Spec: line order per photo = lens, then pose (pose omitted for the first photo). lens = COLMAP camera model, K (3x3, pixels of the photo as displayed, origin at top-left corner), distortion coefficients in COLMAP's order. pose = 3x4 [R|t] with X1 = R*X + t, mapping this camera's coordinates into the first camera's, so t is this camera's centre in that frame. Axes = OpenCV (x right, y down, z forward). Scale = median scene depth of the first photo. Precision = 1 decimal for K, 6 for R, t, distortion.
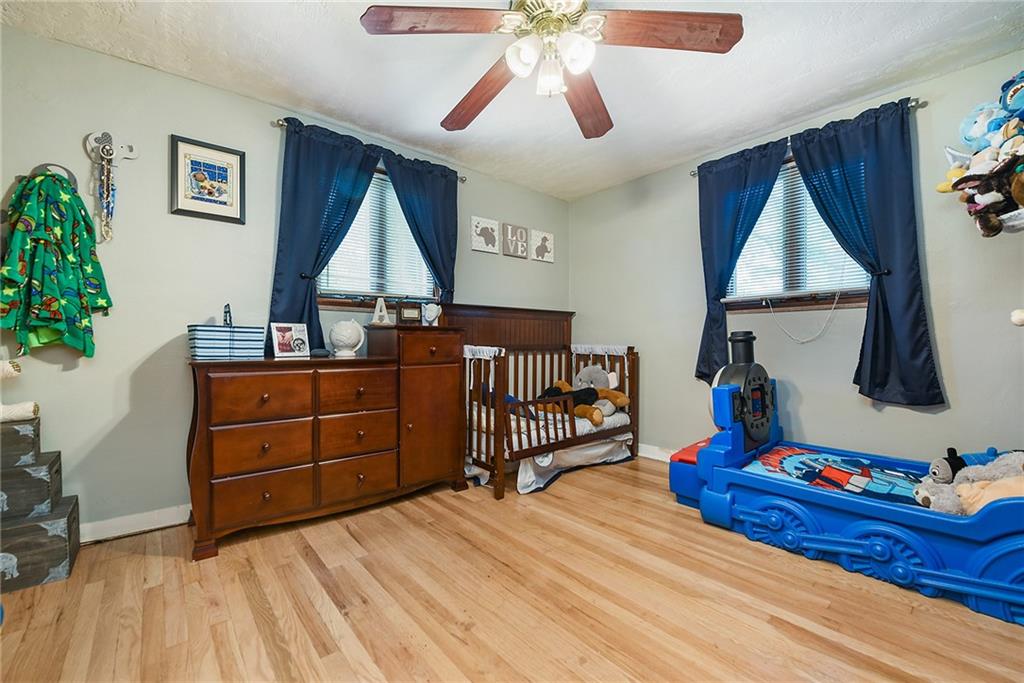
lens RADIAL K [[414.2, 0, 518.4], [0, 414.2, 346.4], [0, 0, 1]] dist [-0.001159, -0.000799]
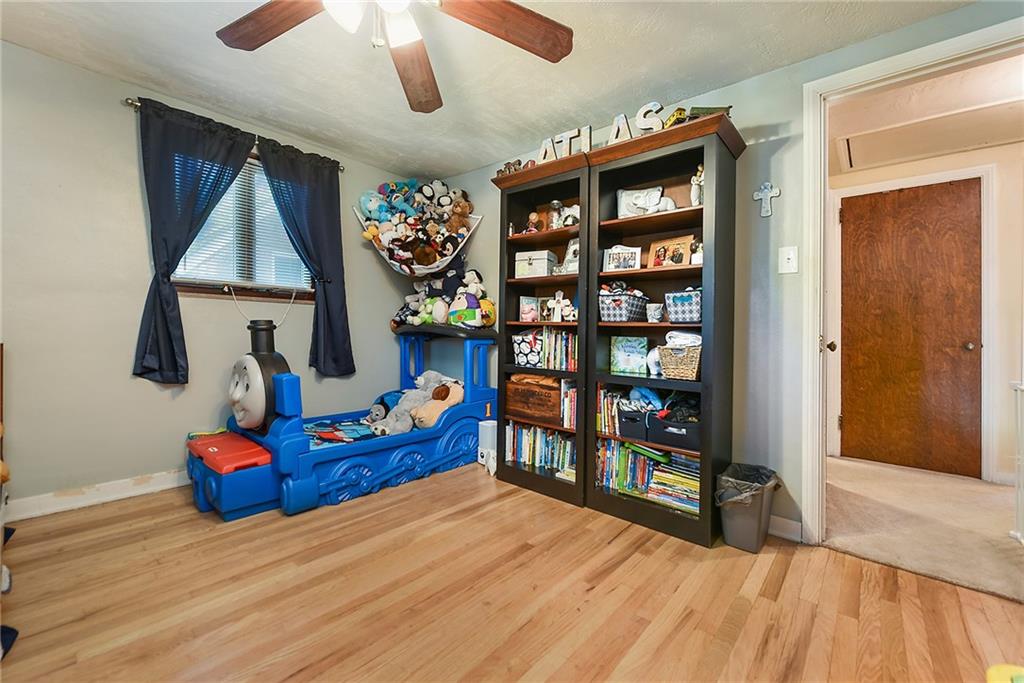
lens RADIAL K [[412.7, 0, 509.1], [0, 412.7, 330.8], [0, 0, 1]] dist [-0.001398, -0.000259]
pose [[-0.114864, 0.010704, 0.993324, -0.581098], [-0.009469, 0.999885, -0.011870, -0.004285], [-0.993336, -0.010770, -0.114749, 0.606962]]
